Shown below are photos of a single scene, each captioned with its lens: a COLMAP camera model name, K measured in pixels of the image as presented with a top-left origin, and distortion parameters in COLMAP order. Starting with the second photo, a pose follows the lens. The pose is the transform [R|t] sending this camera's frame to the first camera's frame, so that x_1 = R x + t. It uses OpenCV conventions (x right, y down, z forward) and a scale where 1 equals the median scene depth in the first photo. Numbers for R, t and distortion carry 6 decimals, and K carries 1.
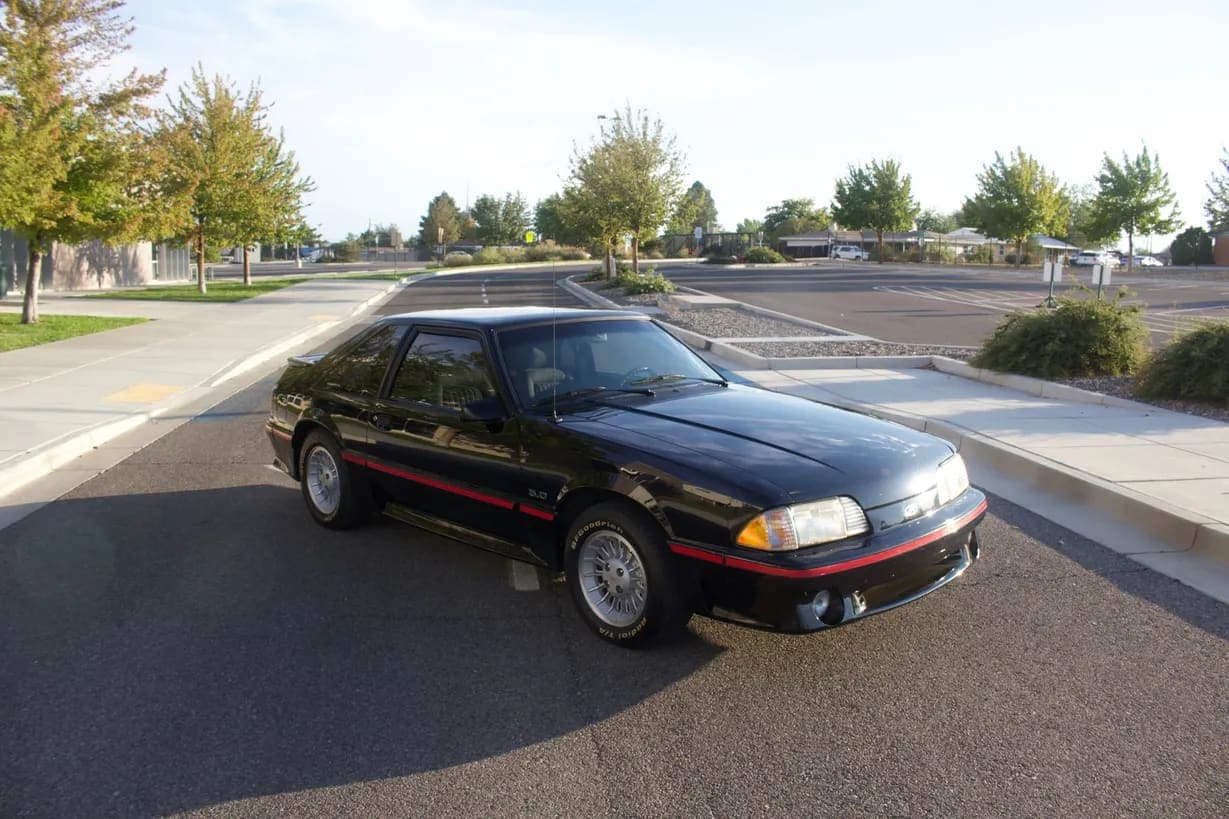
lens RADIAL K [[1009.3, 0, 619.0], [0, 1009.3, 401.6], [0, 0, 1]] dist [-0.160960, 0.130089]
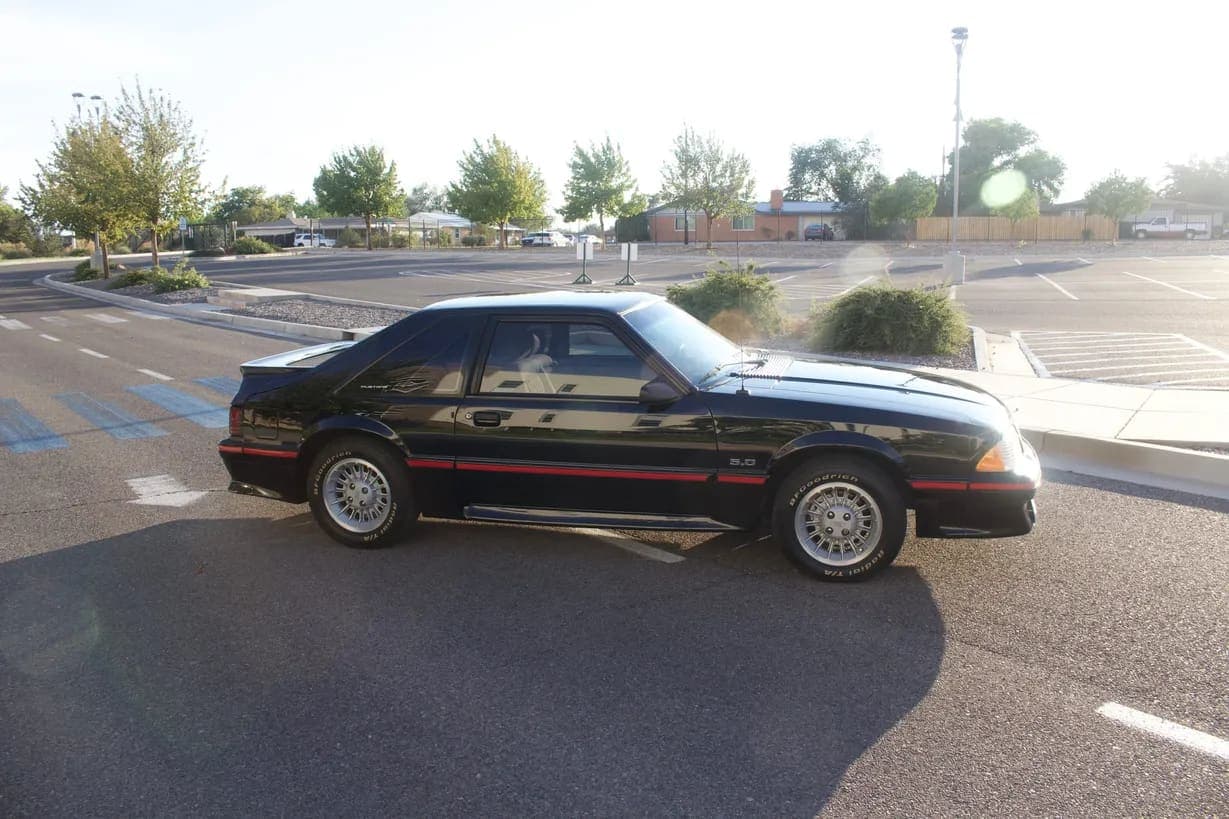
lens RADIAL K [[1009.3, 0, 619.0], [0, 1009.3, 401.6], [0, 0, 1]] dist [-0.160960, 0.130089]
pose [[0.848144, -0.096019, 0.520991, -0.102565], [0.089254, 0.995279, 0.038130, -0.003305], [-0.522192, 0.014160, 0.852710, 0.022151]]
